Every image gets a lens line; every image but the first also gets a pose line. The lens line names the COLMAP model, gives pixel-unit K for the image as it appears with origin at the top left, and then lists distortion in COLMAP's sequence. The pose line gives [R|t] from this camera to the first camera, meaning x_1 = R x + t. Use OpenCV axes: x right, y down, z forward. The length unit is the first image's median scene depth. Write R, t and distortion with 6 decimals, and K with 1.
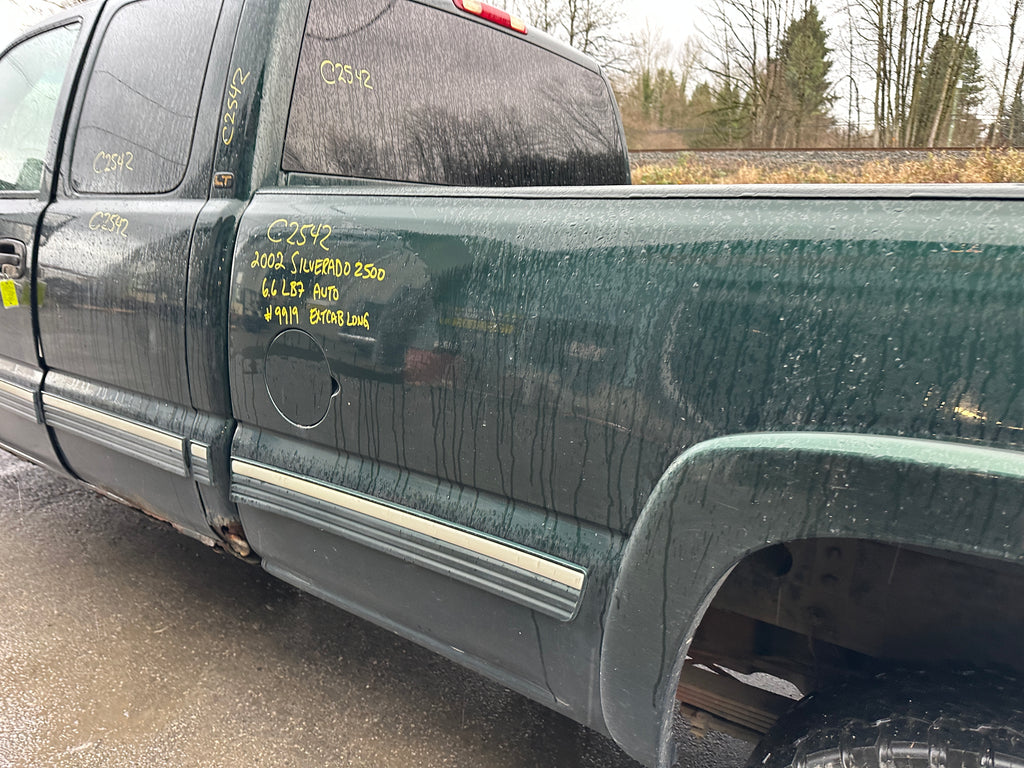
lens RADIAL K [[724.5, 0, 513.8], [0, 724.5, 369.5], [0, 0, 1]] dist [0.050742, -0.053603]
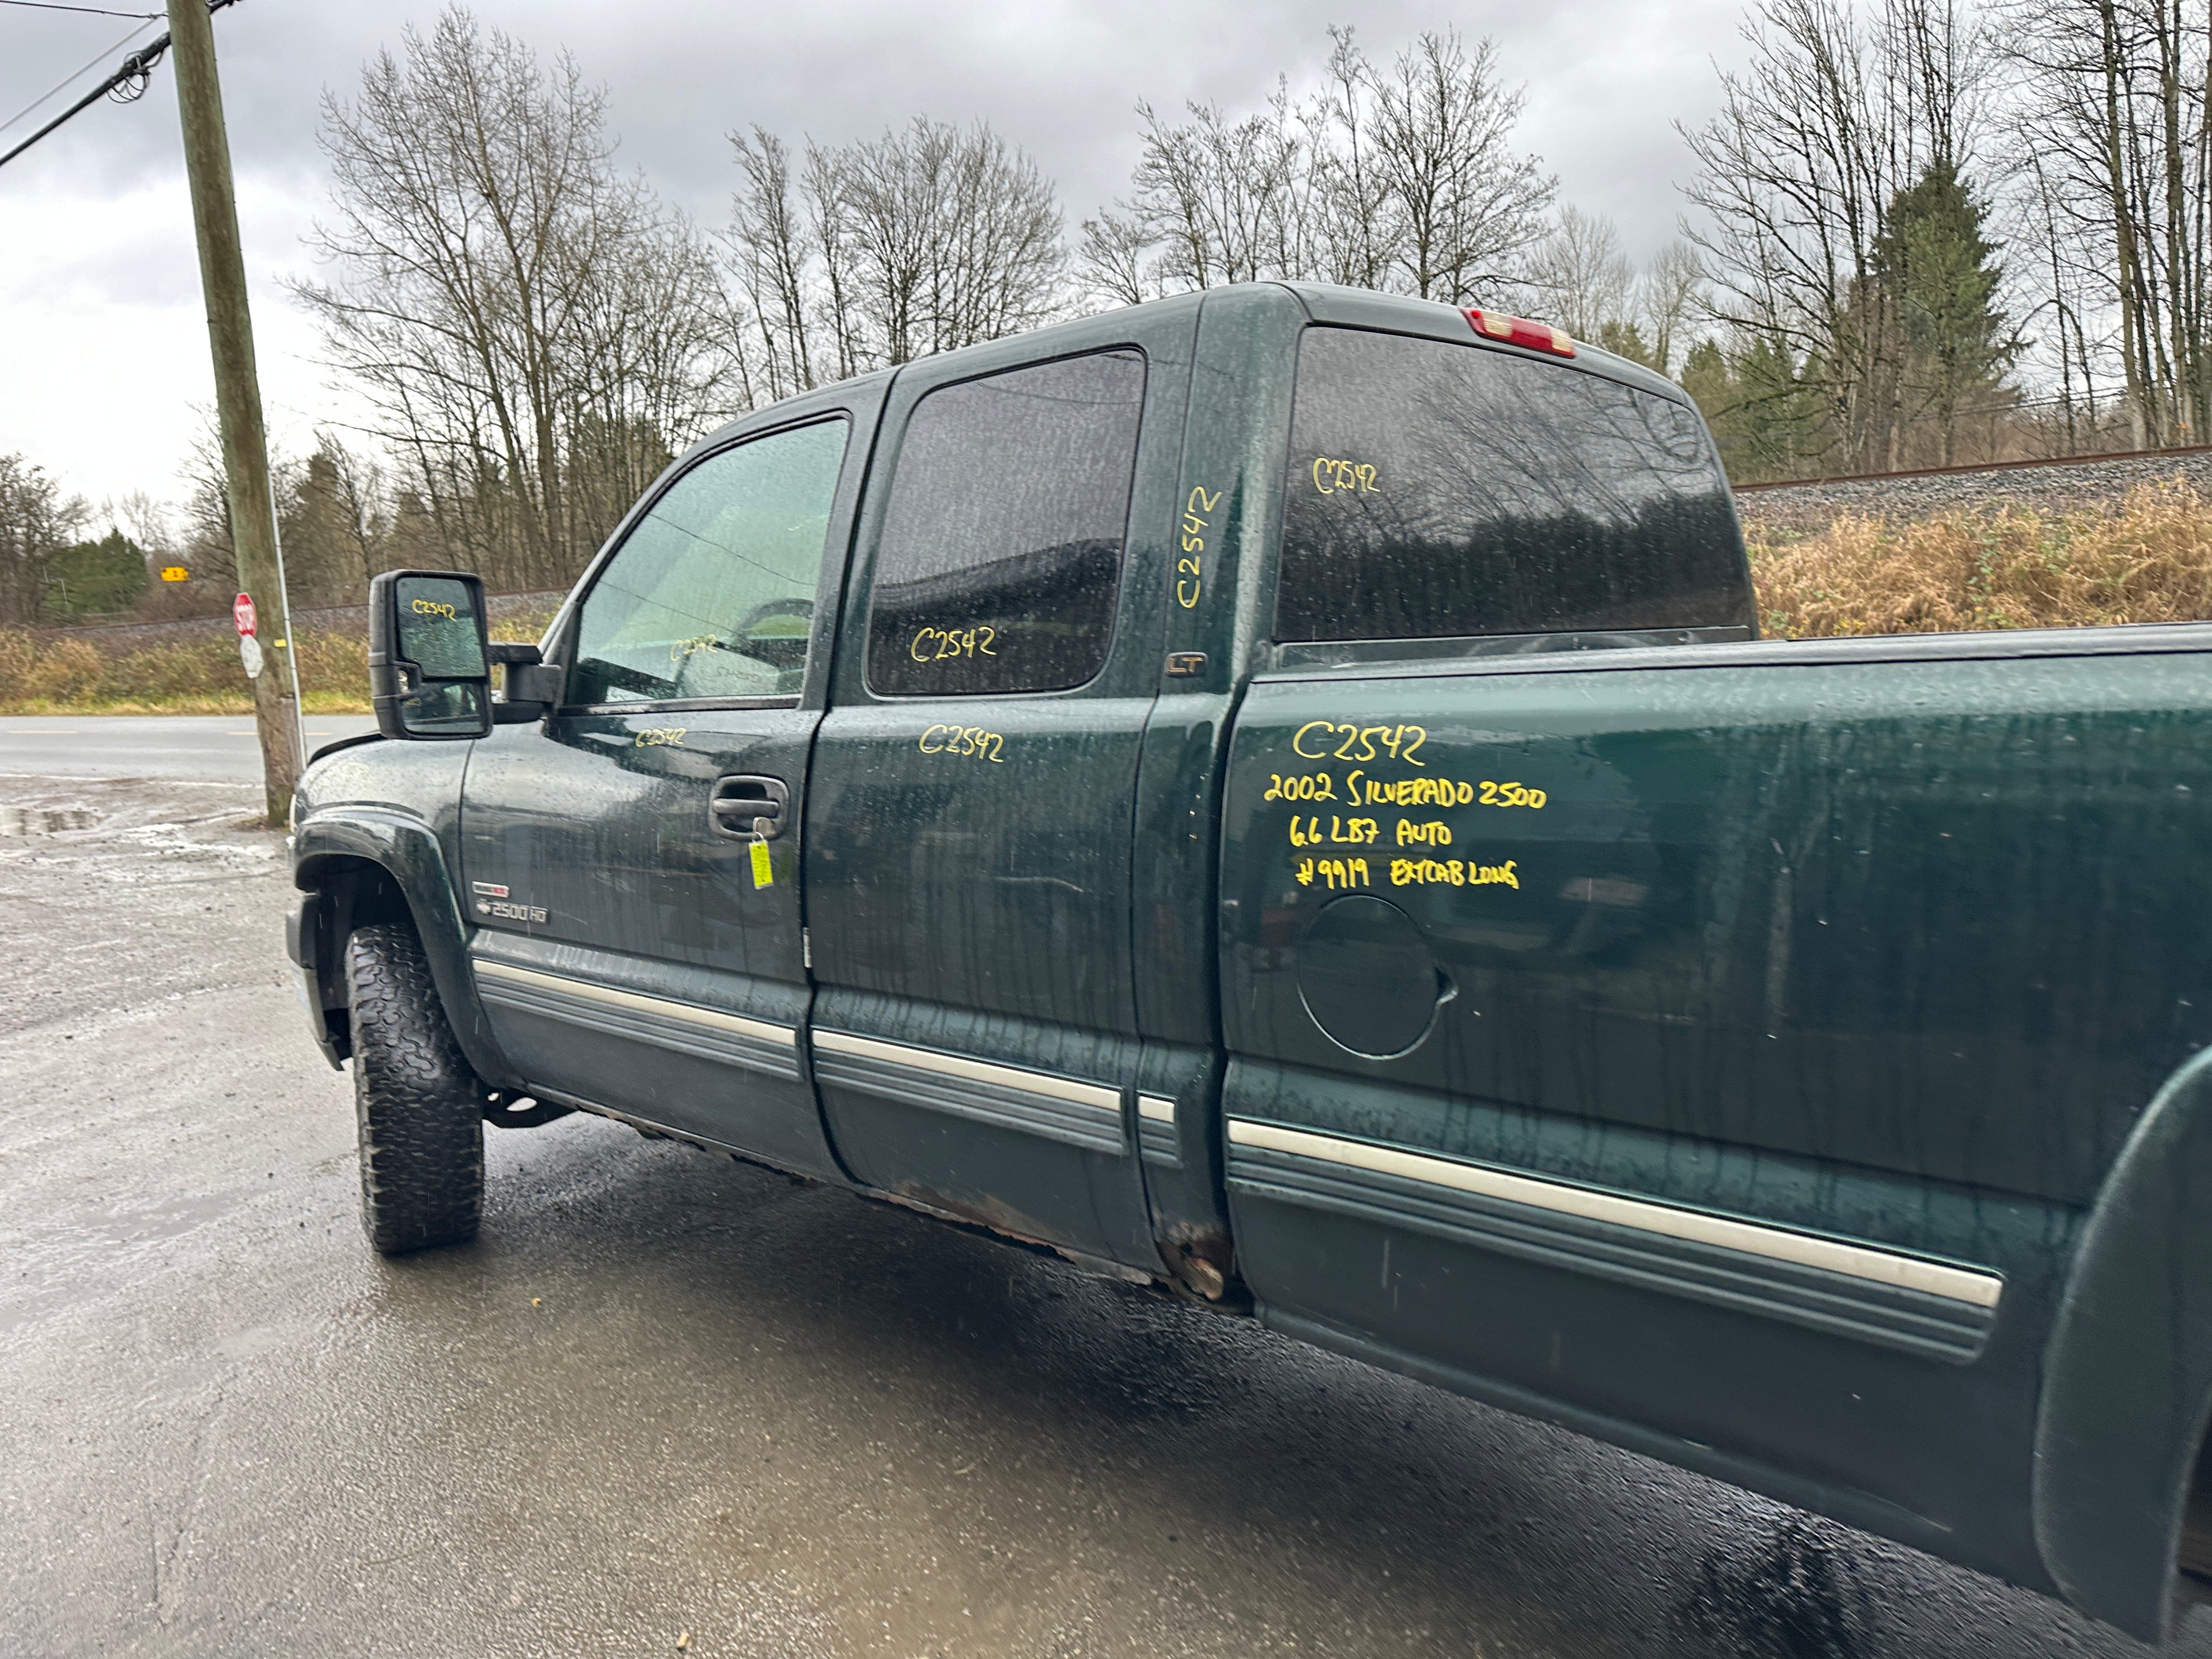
lens RADIAL K [[1565.0, 0, 1086.0], [0, 1565.0, 792.2], [0, 0, 1]] dist [0.050742, -0.053603]
pose [[0.988212, -0.057883, -0.141729, -0.238391], [0.039835, 0.991100, -0.127019, 0.011837], [0.147820, 0.119876, 0.981722, -0.238273]]
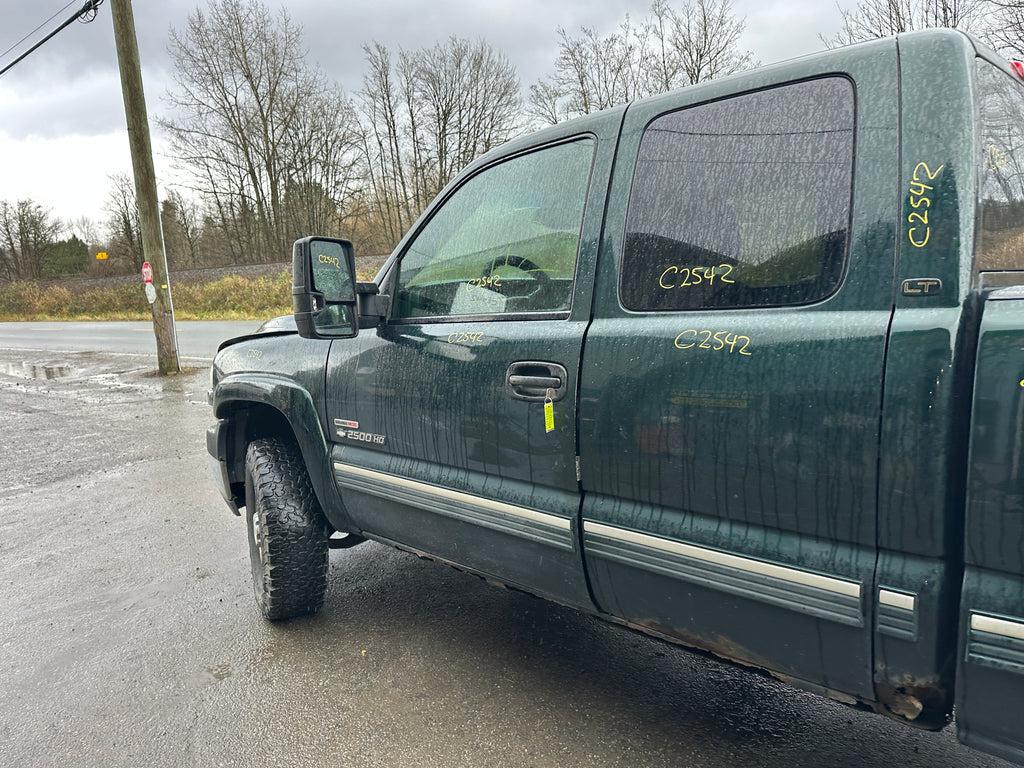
lens RADIAL K [[724.5, 0, 507.8], [0, 724.5, 374.0], [0, 0, 1]] dist [0.050742, -0.053603]
pose [[0.985662, -0.054504, -0.159687, -0.591730], [0.038126, 0.993858, -0.103893, -0.063947], [0.164368, 0.096315, 0.981686, 0.047487]]
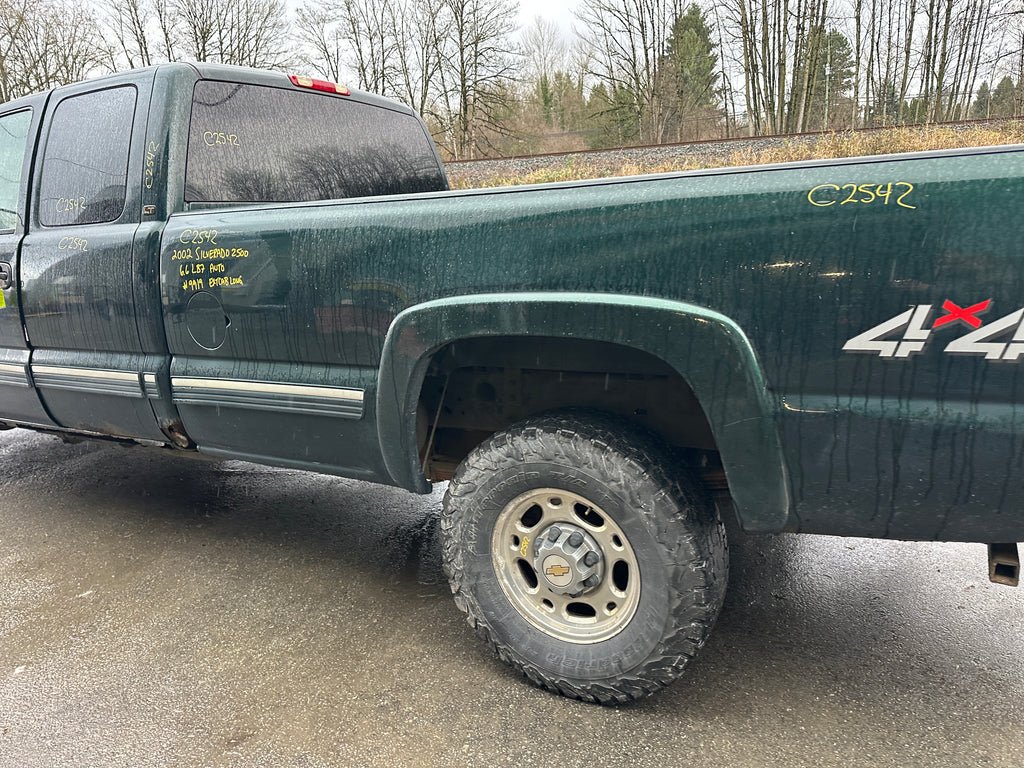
lens RADIAL K [[724.5, 0, 513.6], [0, 724.5, 371.1], [0, 0, 1]] dist [0.050742, -0.053603]
pose [[0.990575, -0.099572, 0.094054, 0.175969], [0.100307, 0.994952, -0.003108, 0.147858], [-0.093270, 0.012513, 0.995562, -0.558757]]
